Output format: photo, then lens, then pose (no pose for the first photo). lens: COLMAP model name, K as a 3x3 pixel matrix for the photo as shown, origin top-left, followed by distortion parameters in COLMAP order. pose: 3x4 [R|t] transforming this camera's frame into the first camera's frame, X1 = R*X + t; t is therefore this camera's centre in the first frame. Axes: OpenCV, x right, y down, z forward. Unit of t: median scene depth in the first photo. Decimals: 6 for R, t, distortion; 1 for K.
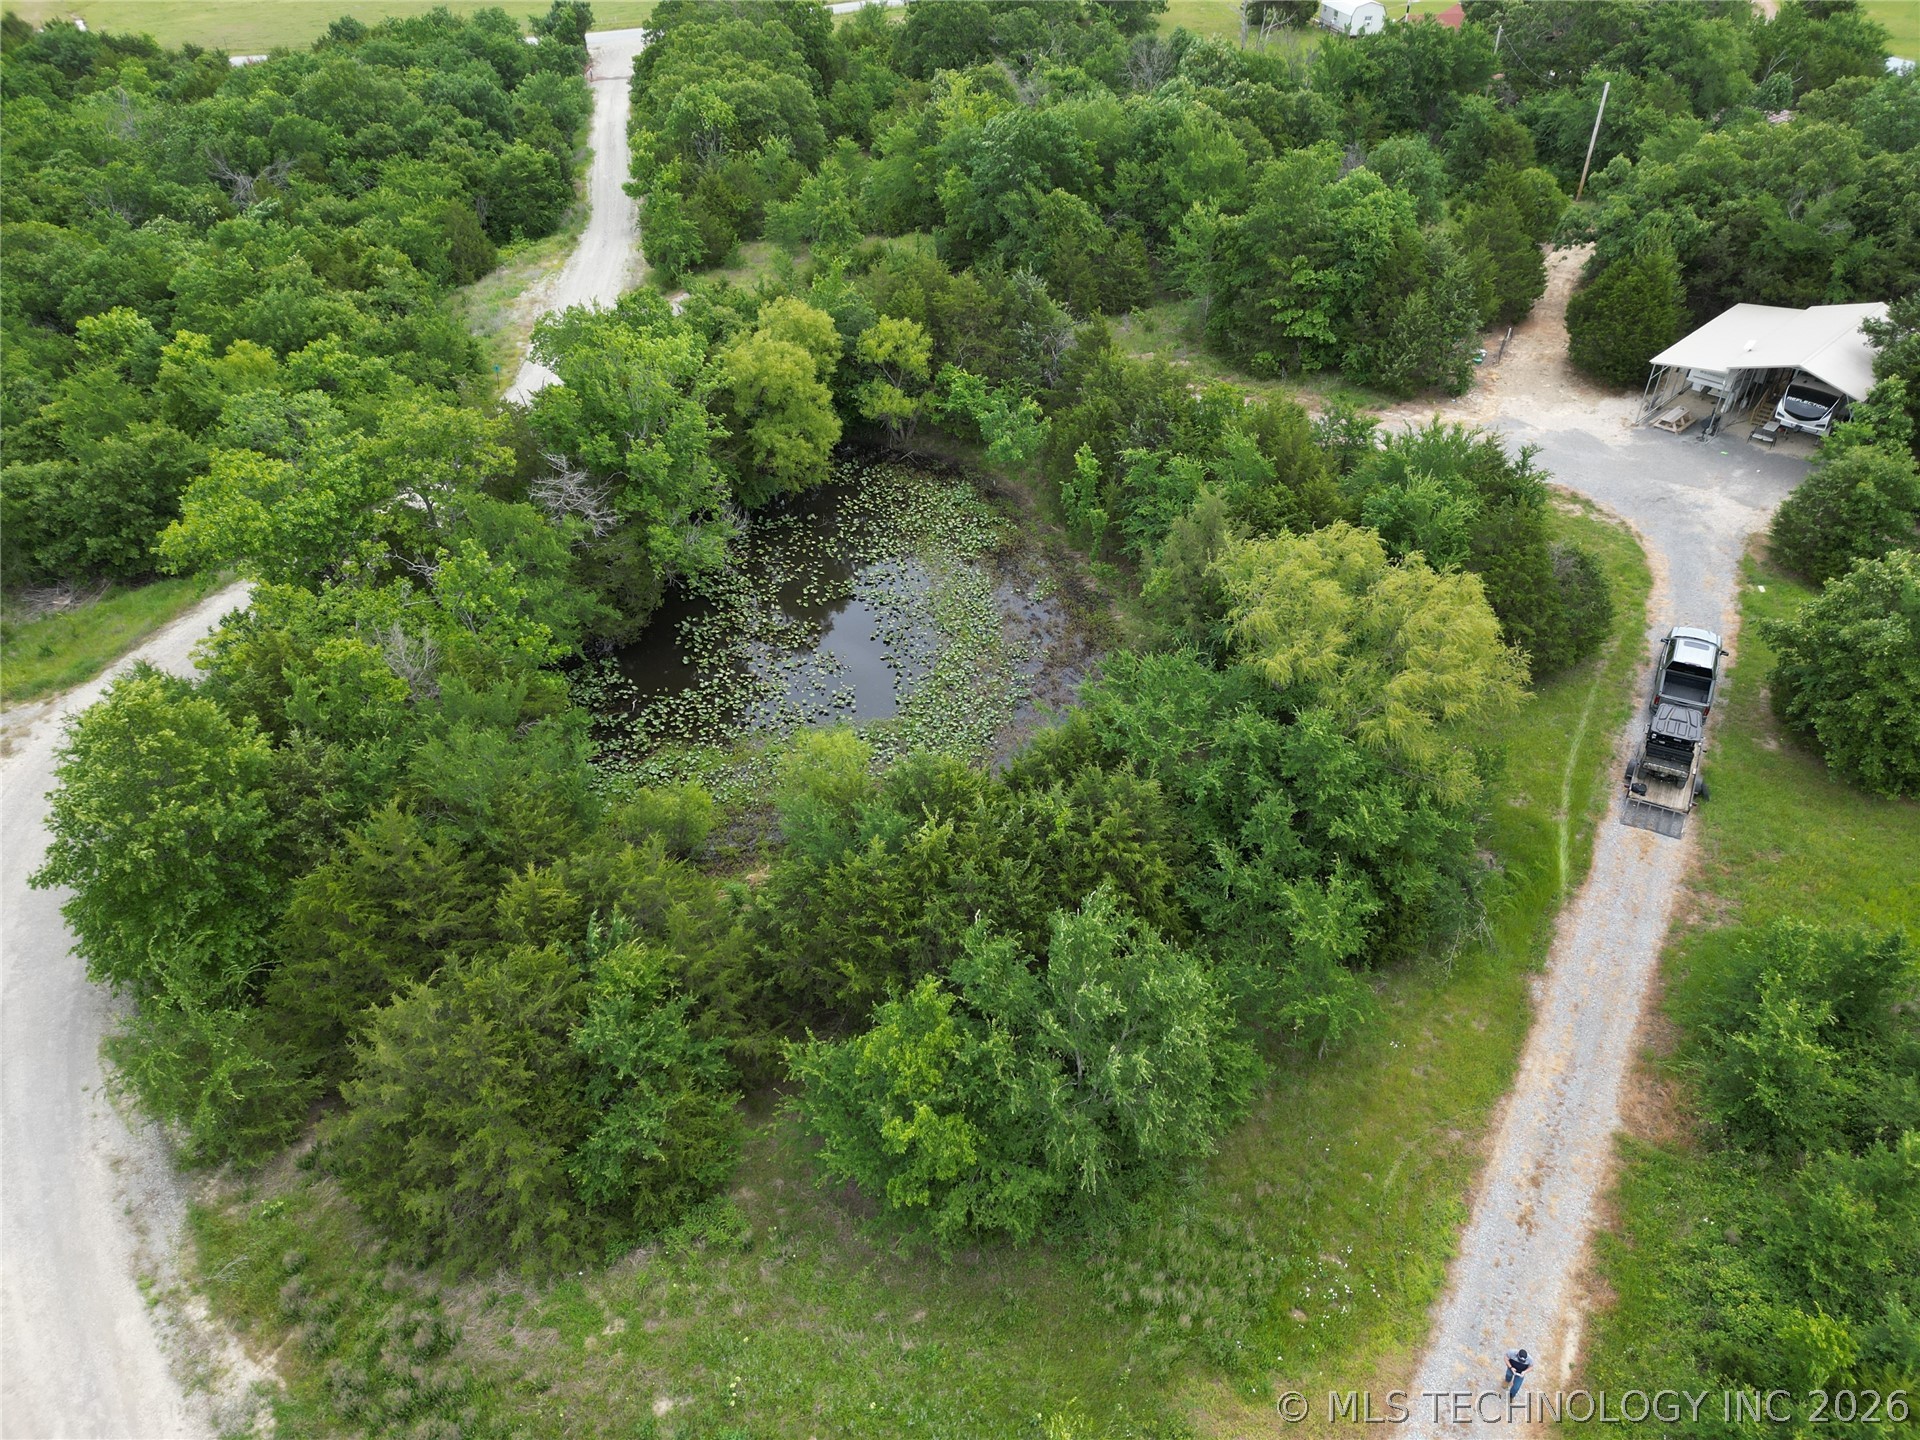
lens RADIAL K [[1338.8, 0, 966.7], [0, 1338.8, 714.9], [0, 0, 1]] dist [0.080572, -0.079669]
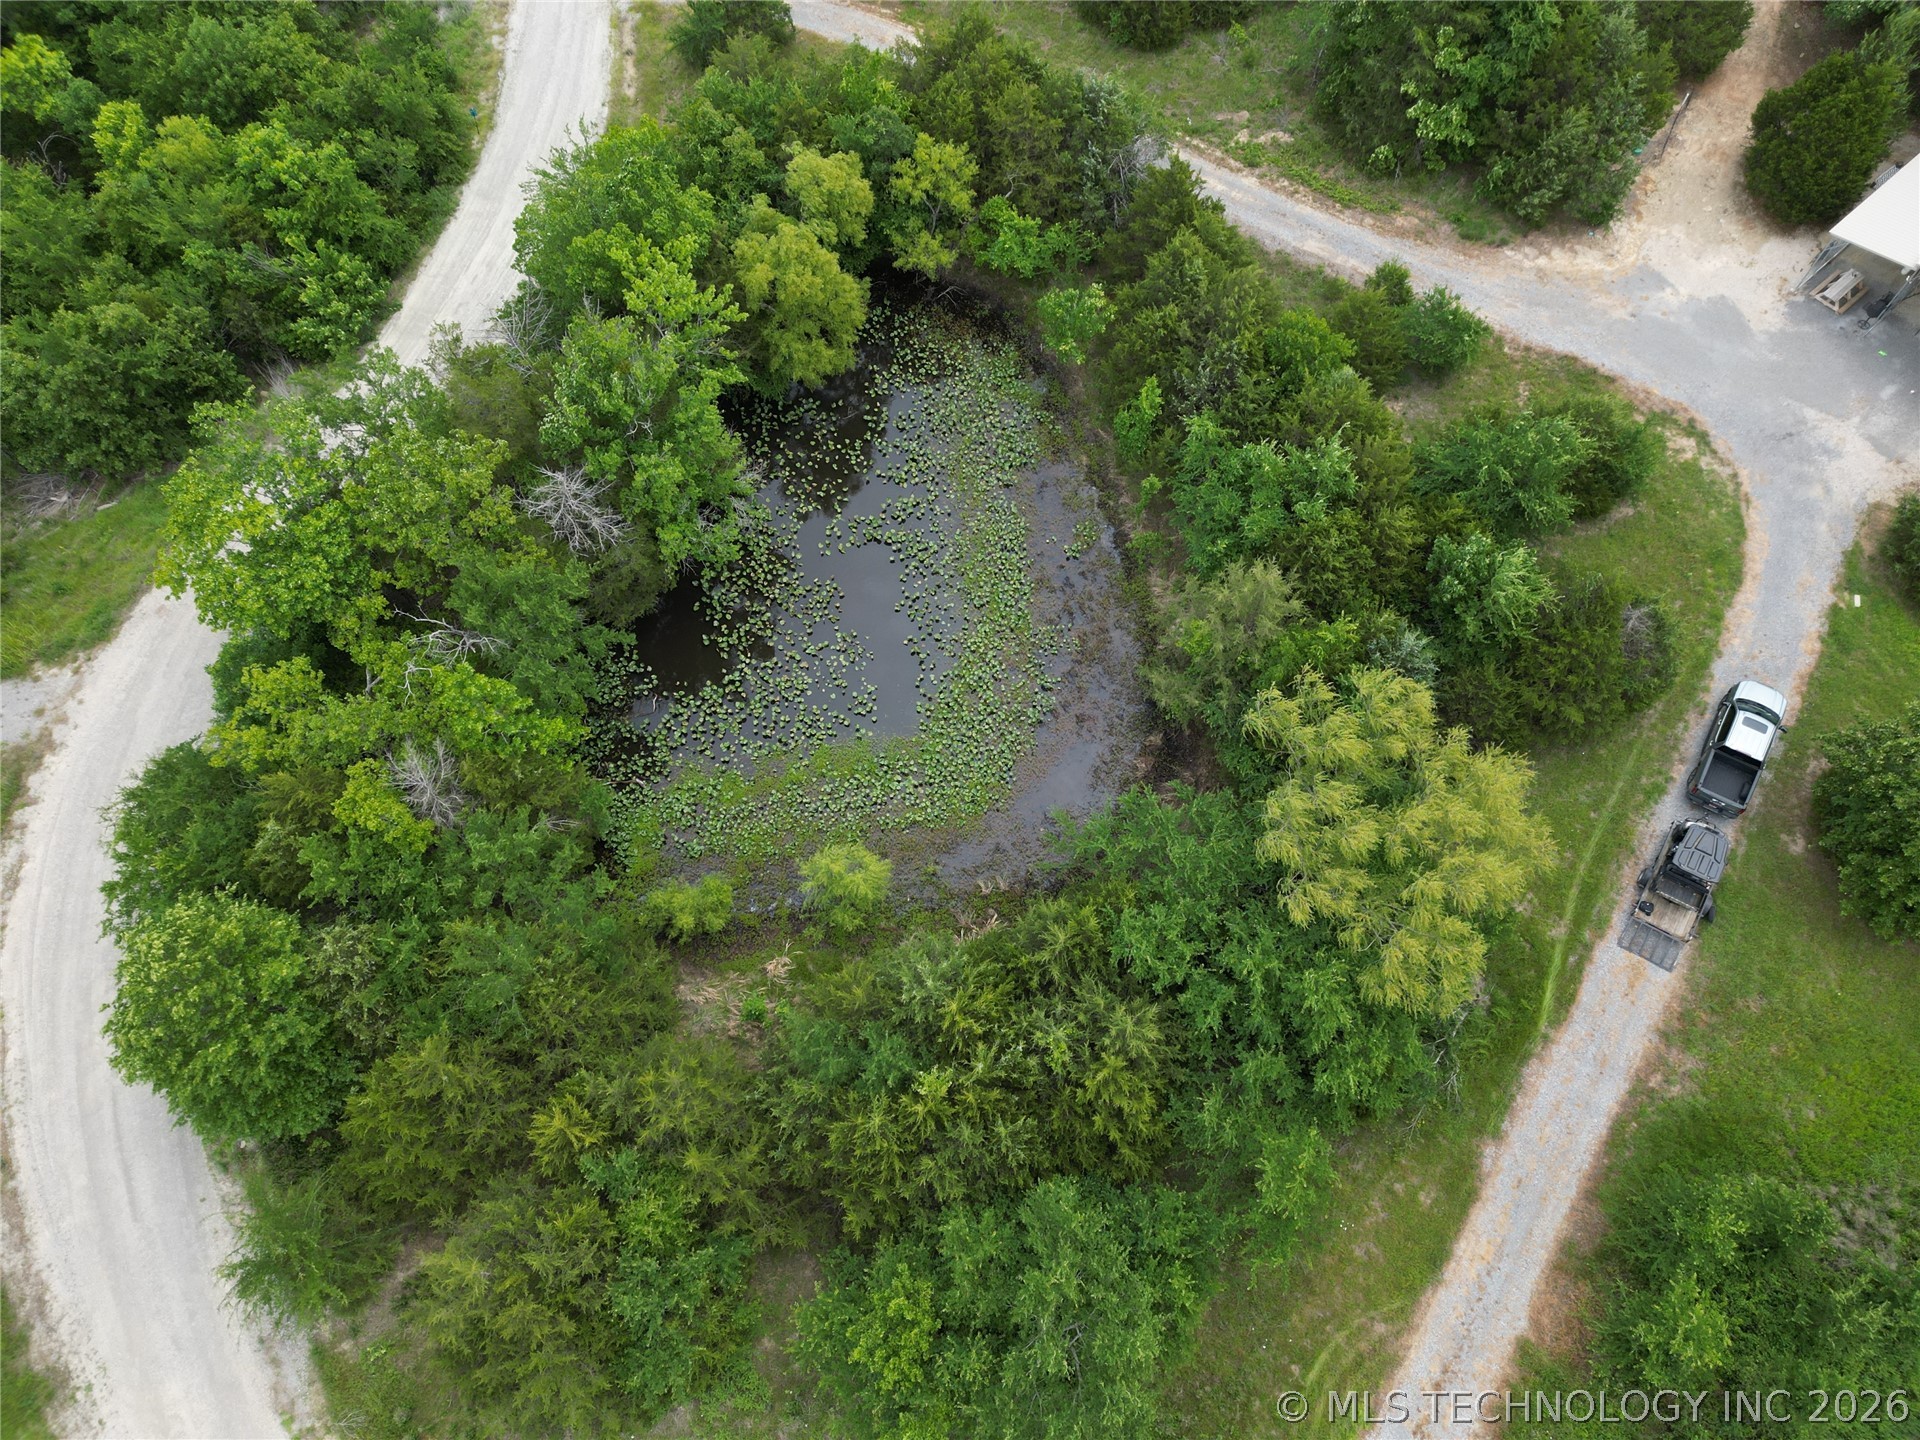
lens RADIAL K [[1338.8, 0, 966.7], [0, 1338.8, 714.9], [0, 0, 1]] dist [0.080572, -0.079669]
pose [[0.998314, 0.050880, -0.027921, 0.010969], [-0.033887, 0.901576, 0.431292, -0.445135], [0.047118, -0.429619, 0.901780, 0.114545]]
